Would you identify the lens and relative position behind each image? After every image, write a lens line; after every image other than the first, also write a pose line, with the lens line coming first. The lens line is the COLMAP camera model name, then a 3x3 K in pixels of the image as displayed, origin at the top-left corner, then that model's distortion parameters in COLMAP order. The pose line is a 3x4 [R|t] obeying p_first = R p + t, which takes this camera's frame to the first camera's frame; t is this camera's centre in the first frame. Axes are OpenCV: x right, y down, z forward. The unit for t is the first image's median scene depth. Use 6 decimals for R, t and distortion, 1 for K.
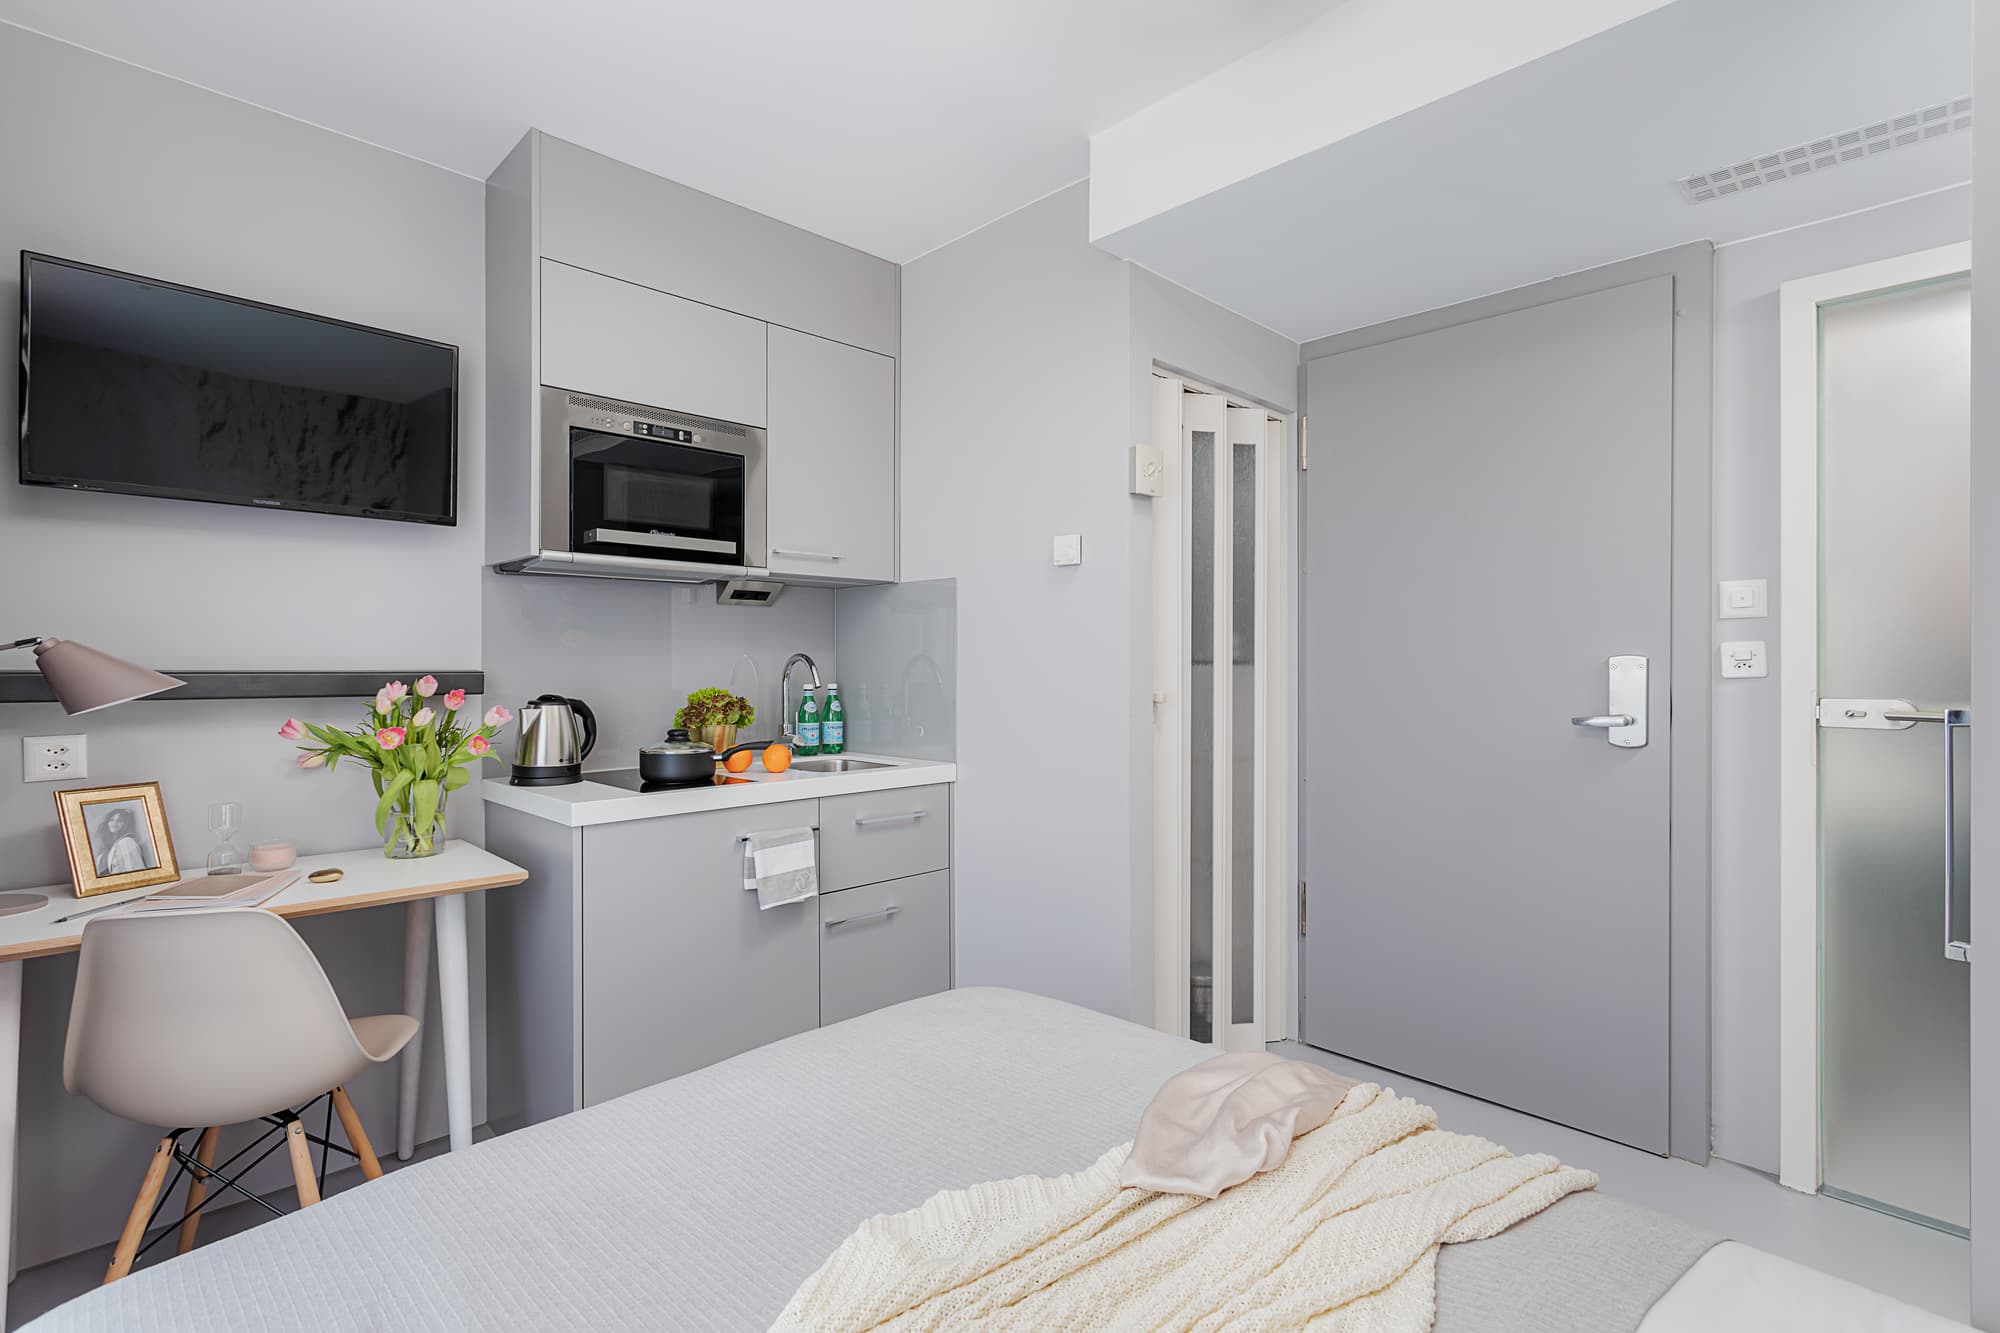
lens RADIAL K [[947.8, 0, 1000.9], [0, 947.8, 664.2], [0, 0, 1]] dist [0.000381, 0.000166]
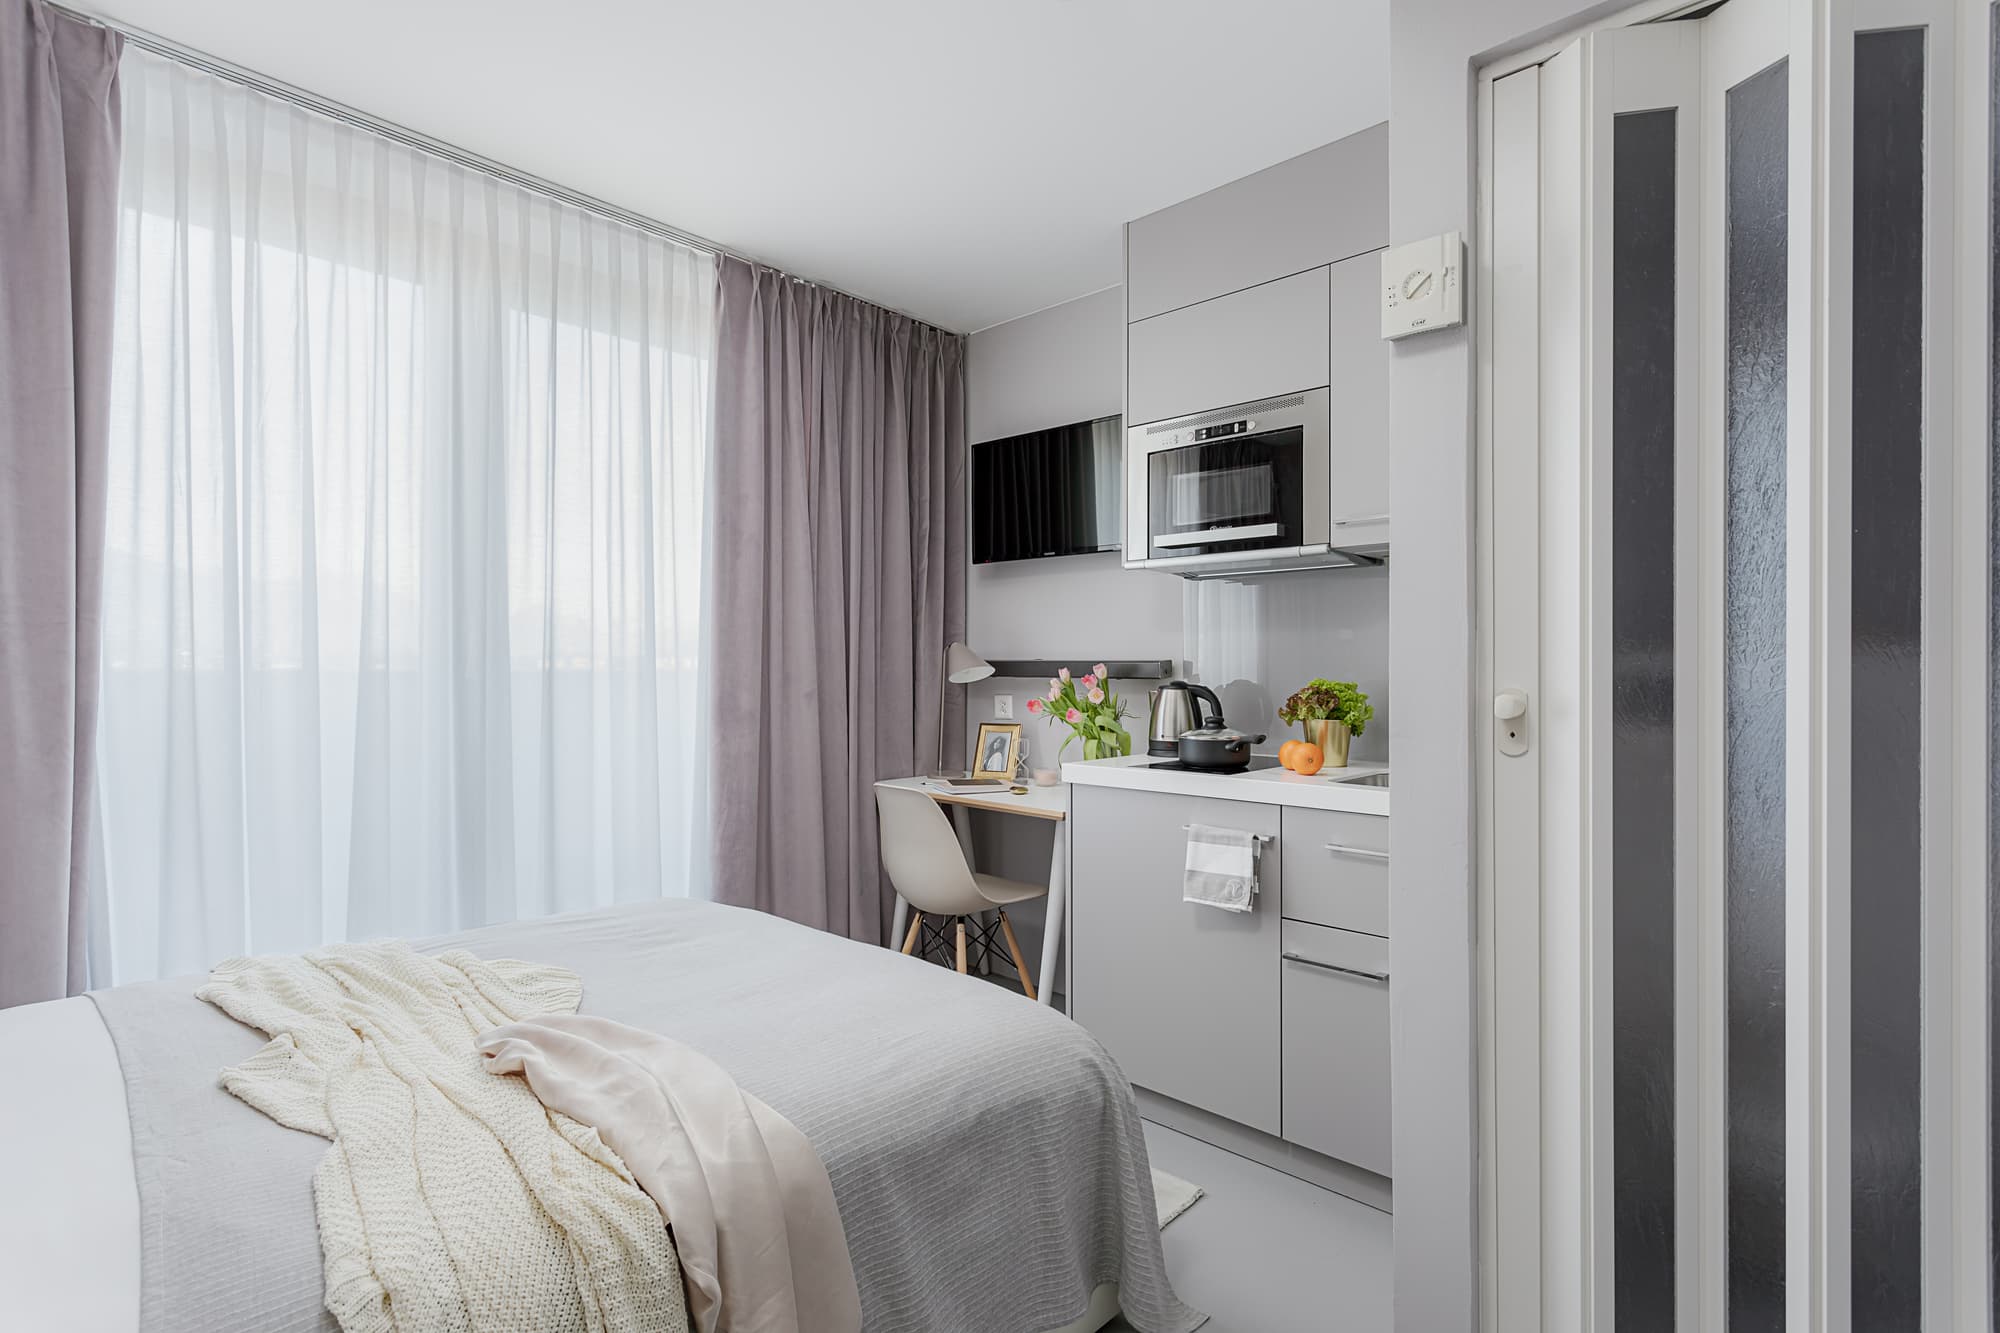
lens RADIAL K [[947.8, 0, 1000.9], [0, 947.8, 664.2], [0, 0, 1]] dist [0.000381, 0.000166]
pose [[0.031053, -0.000630, -0.999518, 0.683574], [0.000538, 1.000000, -0.000614, 0.012114], [0.999518, -0.000519, 0.031054, 0.734953]]
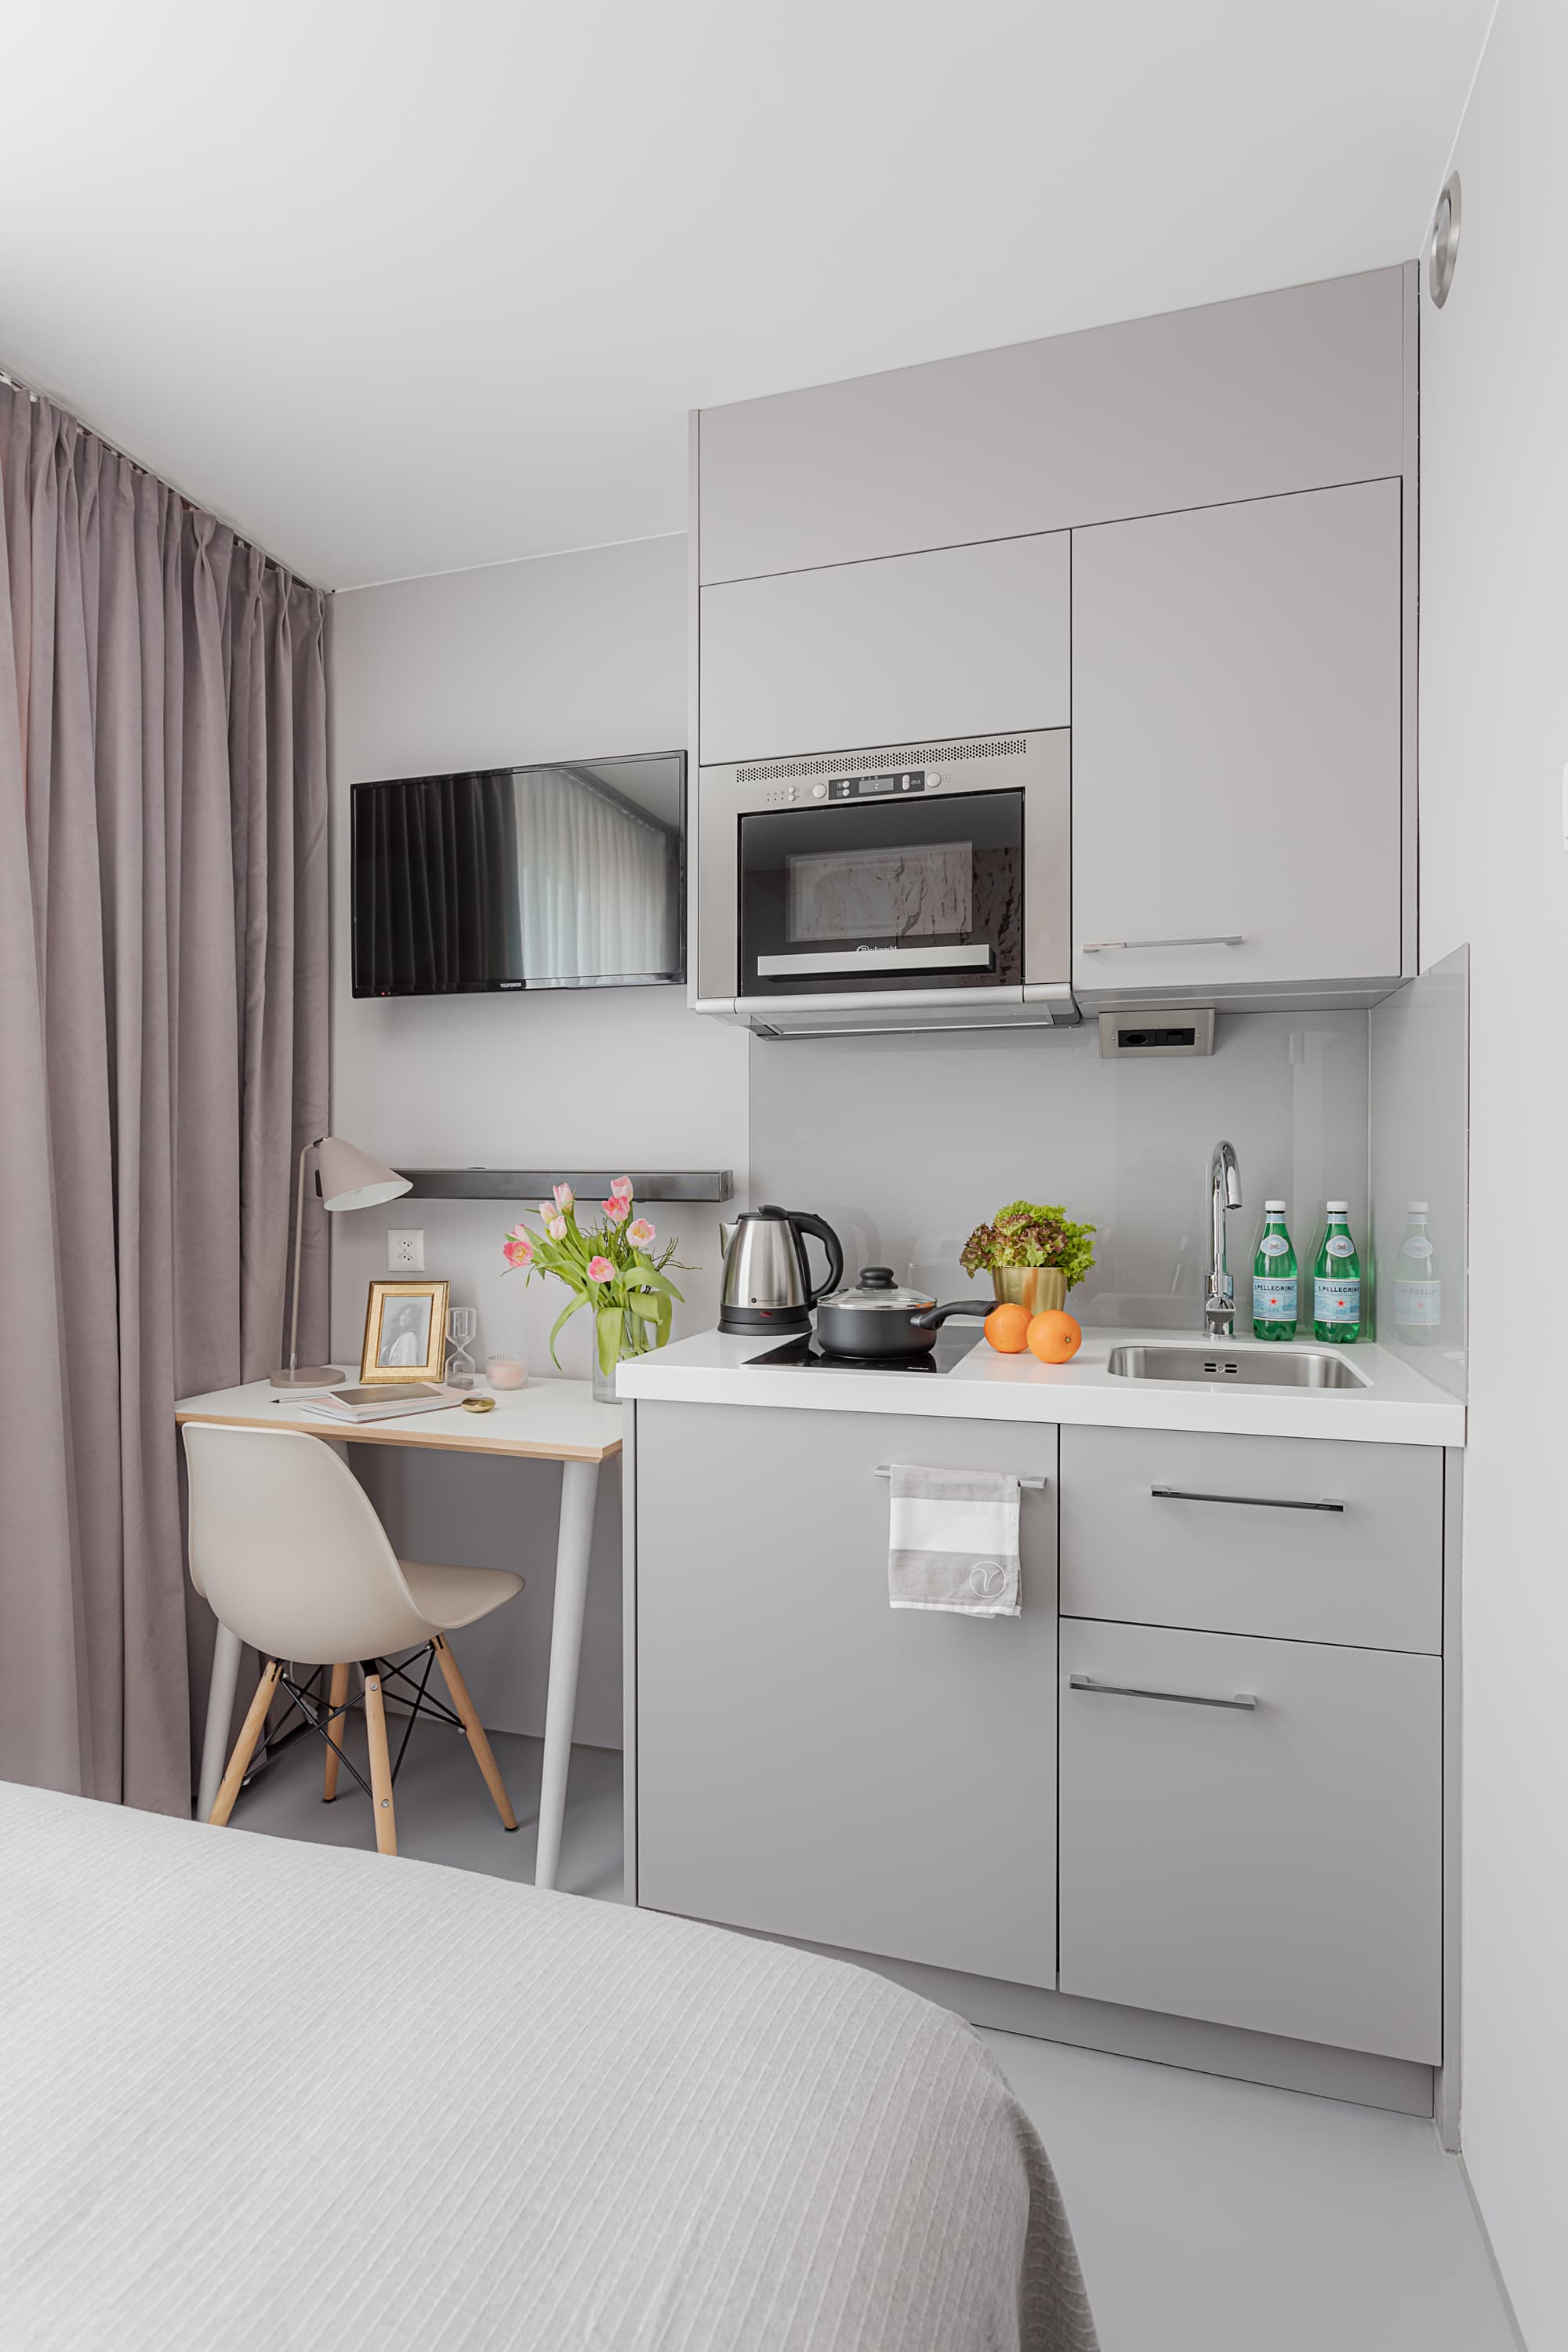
lens RADIAL K [[1179.2, 0, 780.1], [0, 1179.2, 1183.7], [0, 0, 1]] dist [-0.010882, 0.001166]
pose [[0.462657, 0.009991, -0.886481, 0.299927], [-0.000528, 0.999939, 0.010995, 0.006367], [0.886537, -0.004619, 0.462634, 0.594916]]
